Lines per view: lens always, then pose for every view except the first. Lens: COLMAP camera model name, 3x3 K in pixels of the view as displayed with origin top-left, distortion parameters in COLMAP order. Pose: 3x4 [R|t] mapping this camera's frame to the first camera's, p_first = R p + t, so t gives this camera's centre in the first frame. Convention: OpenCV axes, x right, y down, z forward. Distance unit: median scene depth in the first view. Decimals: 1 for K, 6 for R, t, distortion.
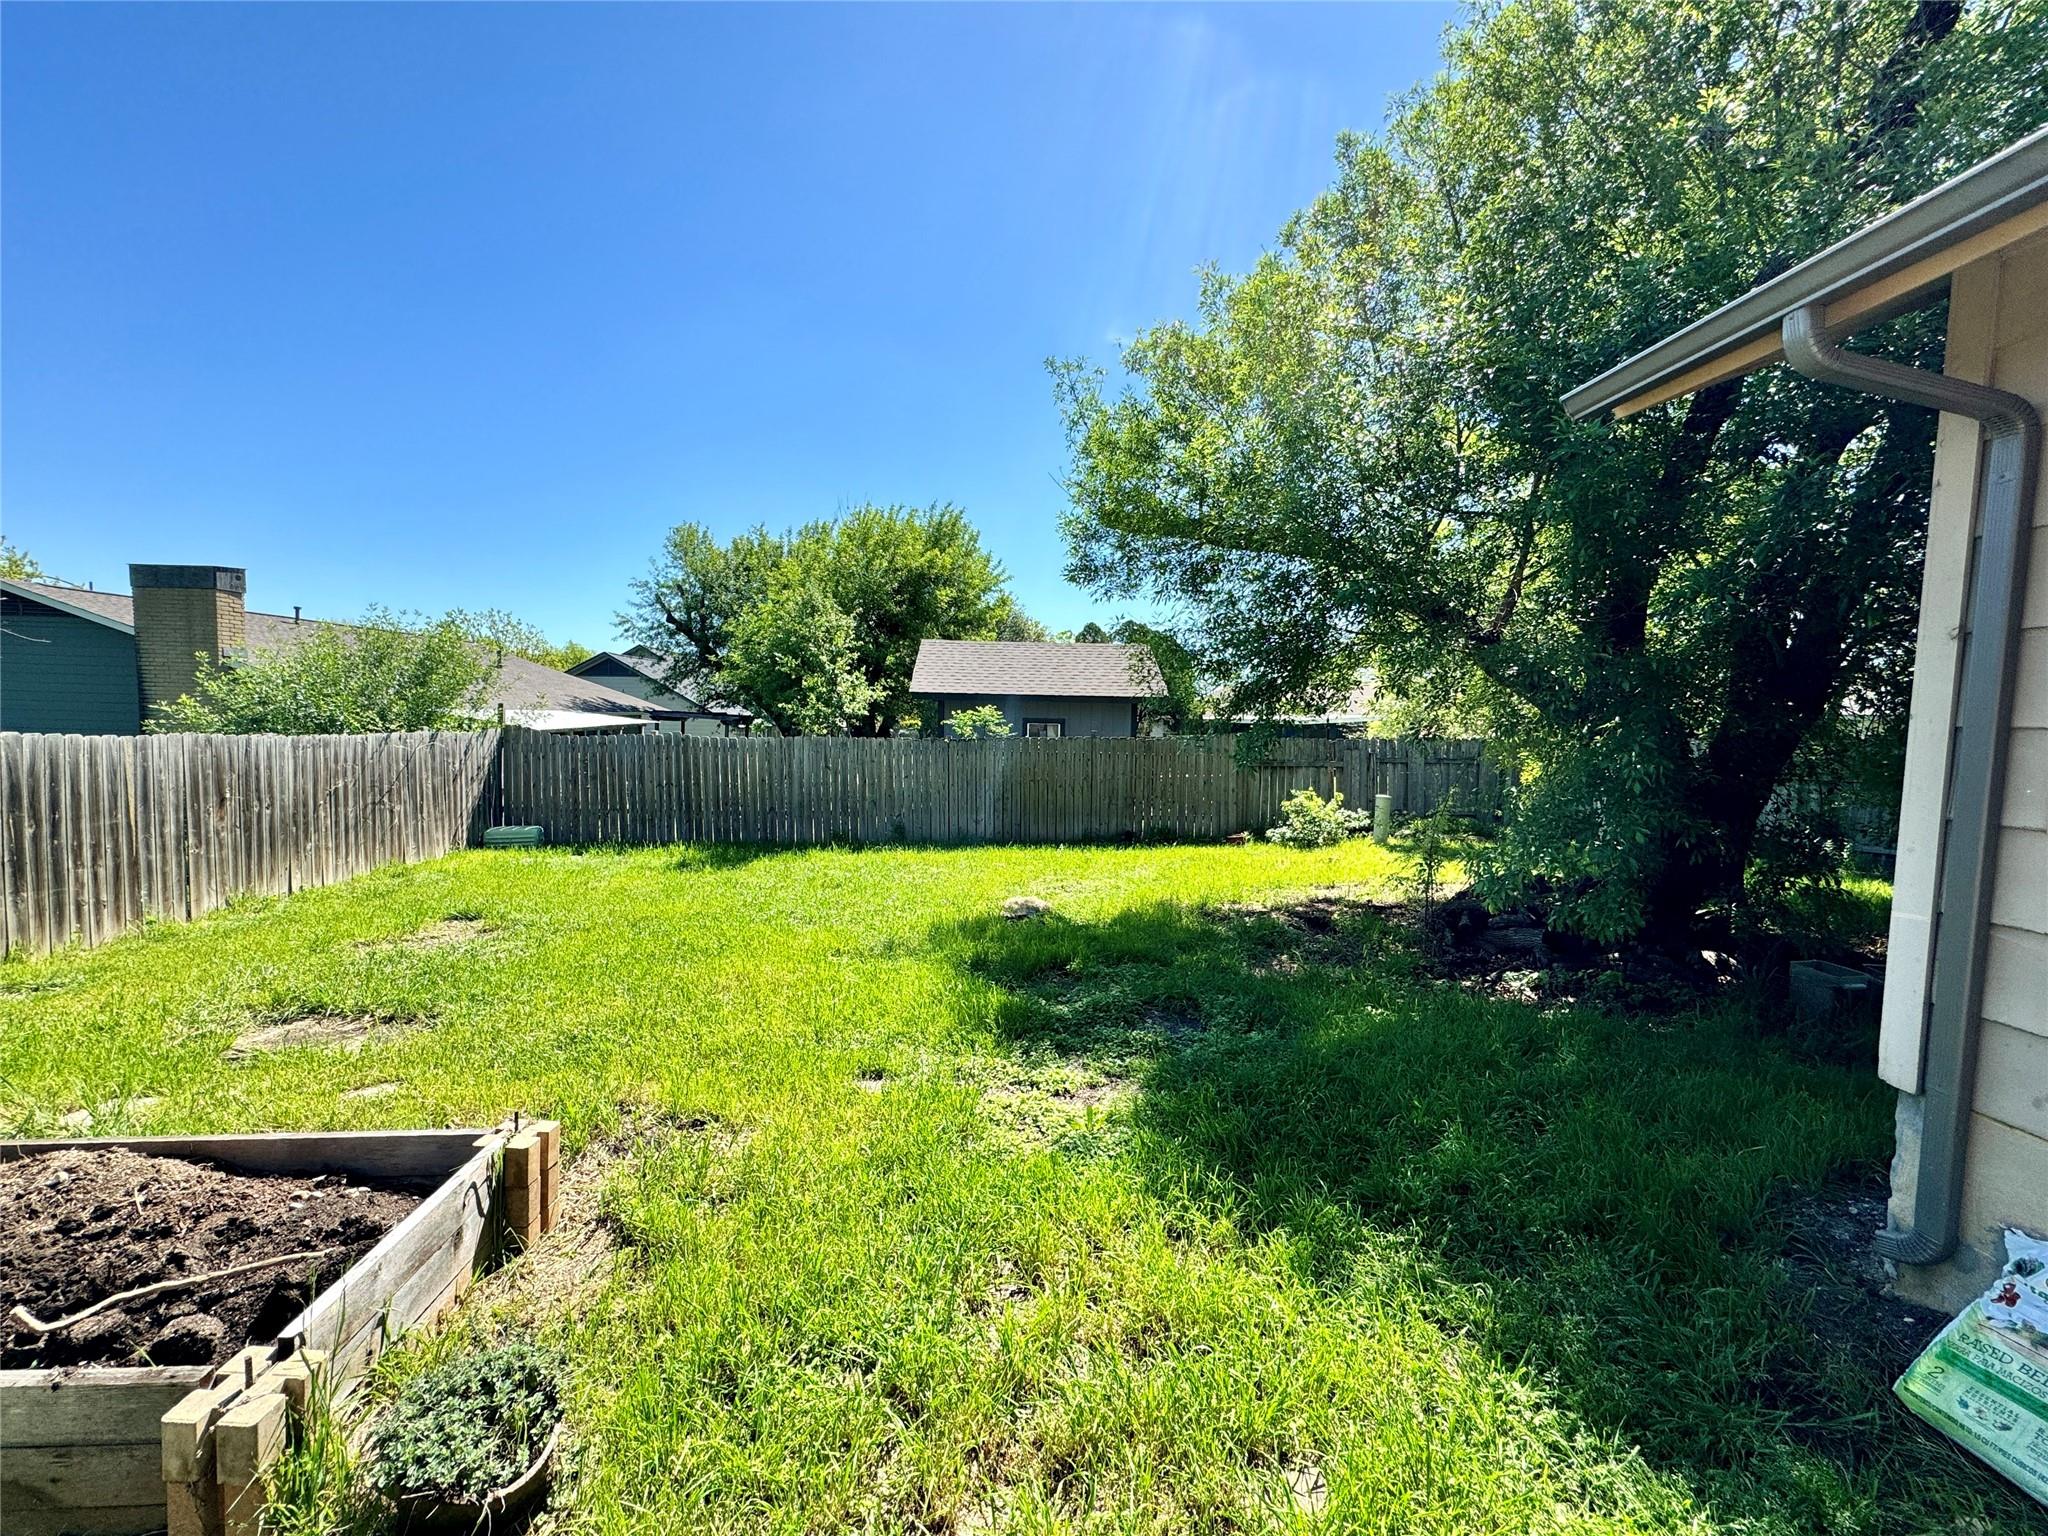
lens RADIAL K [[852.2, 0, 1024.0], [0, 852.2, 768.0], [0, 0, 1]] dist [-0.000955, -0.000115]
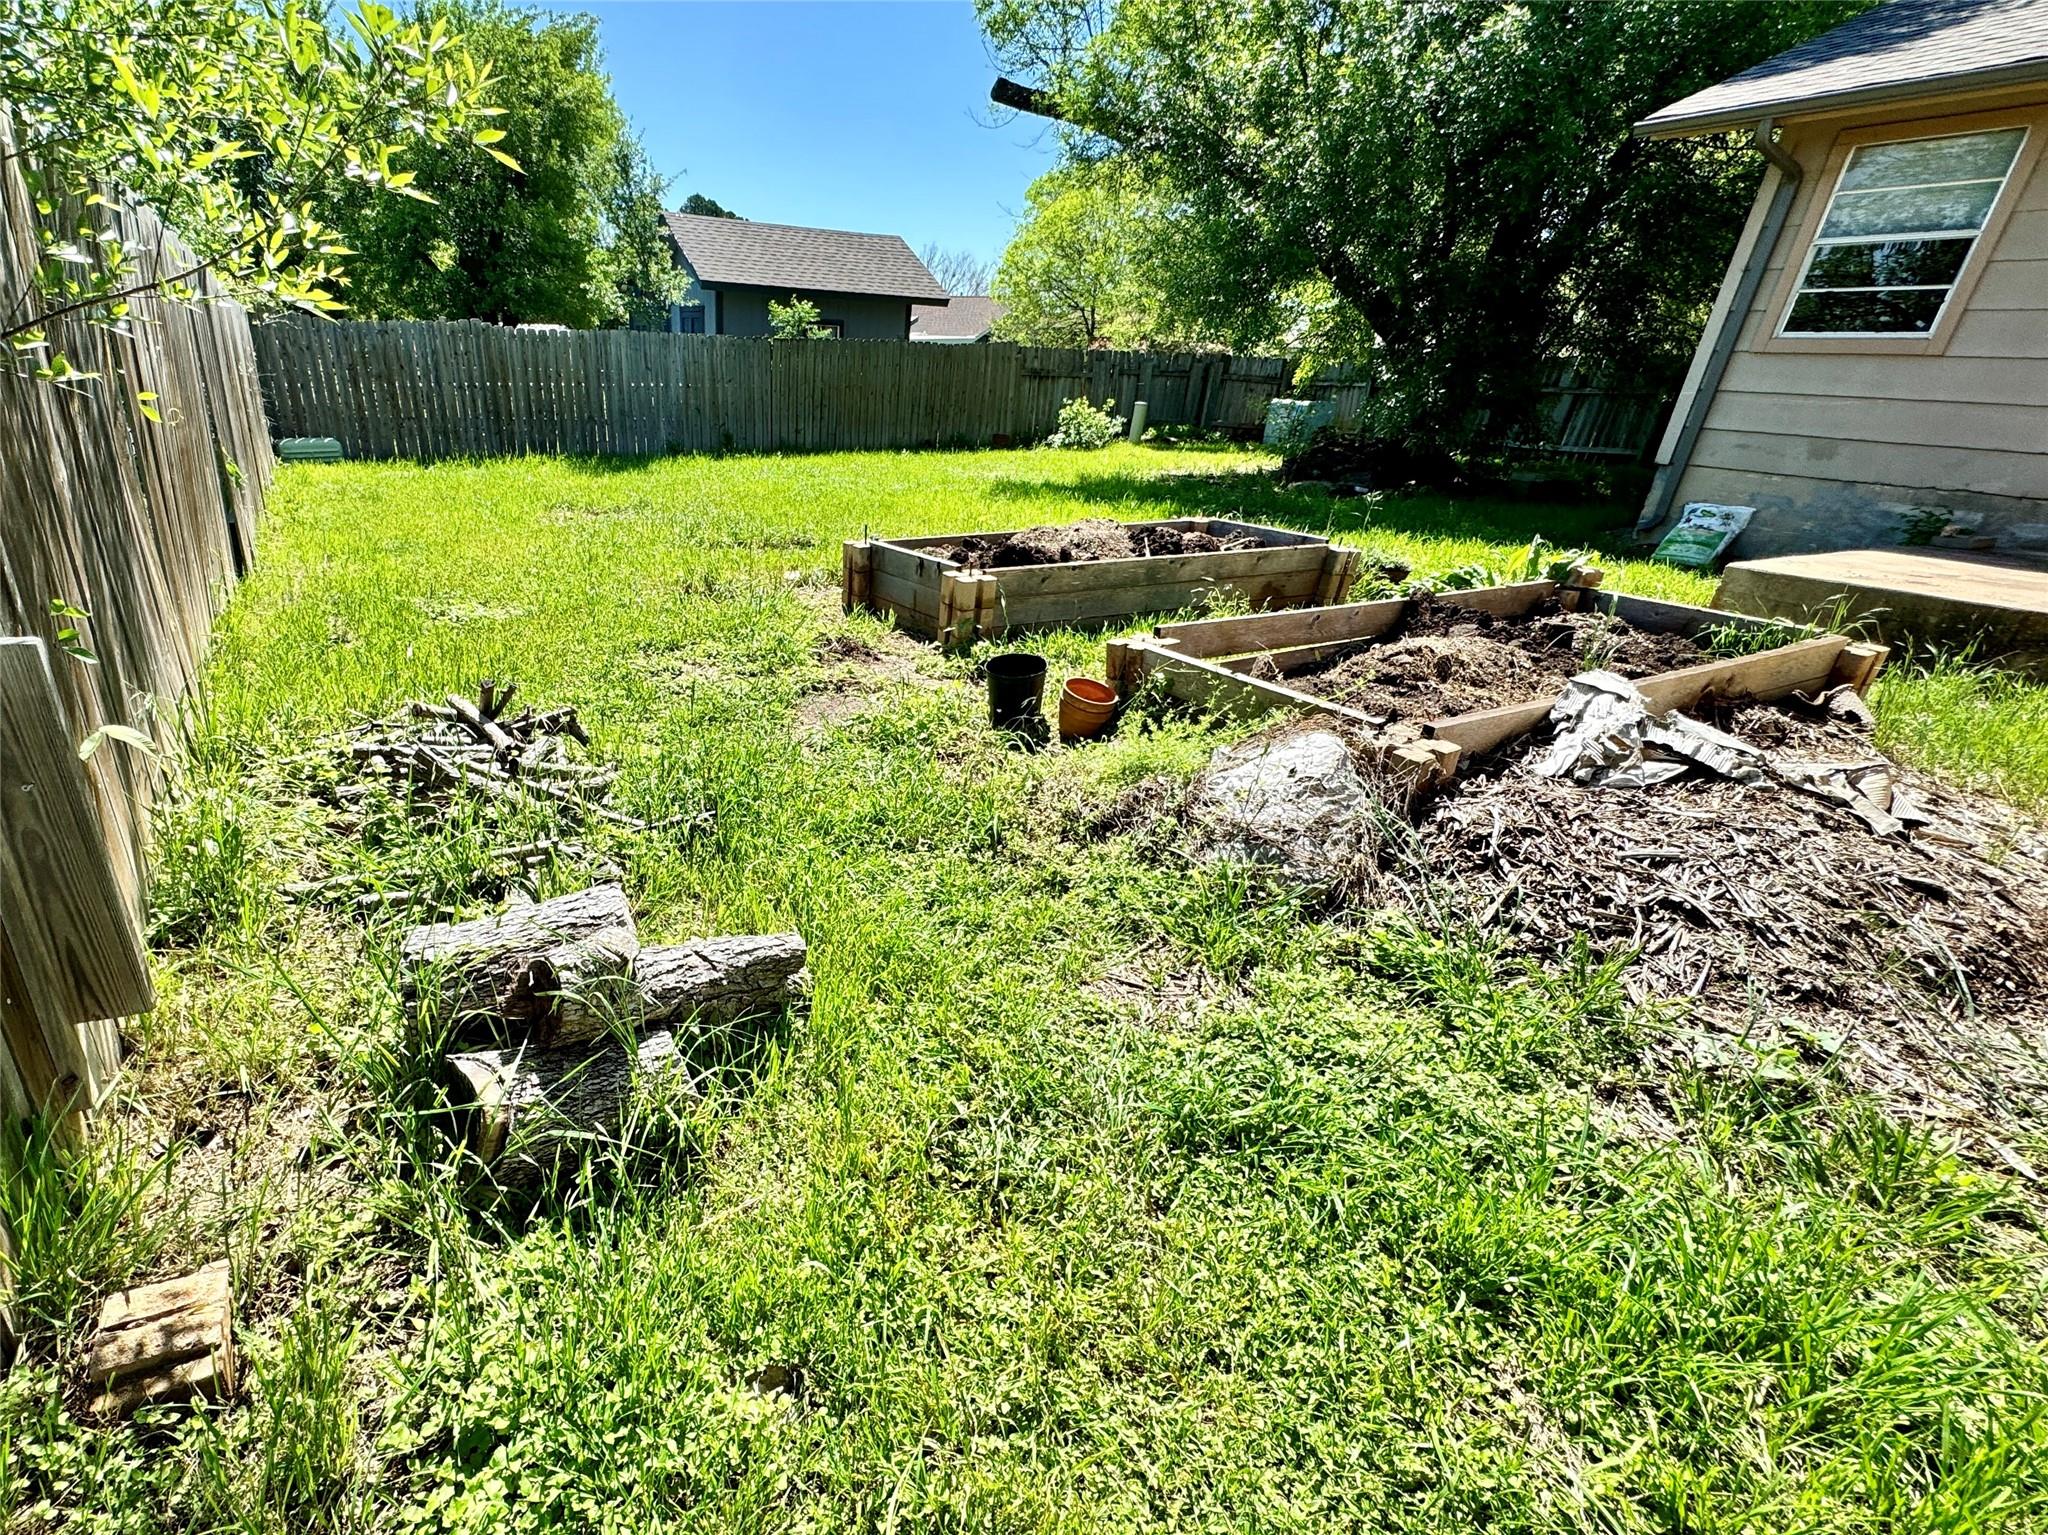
lens RADIAL K [[814.0, 0, 1022.7], [0, 814.0, 768.8], [0, 0, 1]] dist [-0.002299, 0.000053]
pose [[0.928732, -0.153115, 0.337658, -0.205918], [-0.004212, 0.906323, 0.422565, 0.018180], [-0.370728, -0.393872, 0.841086, -0.087778]]
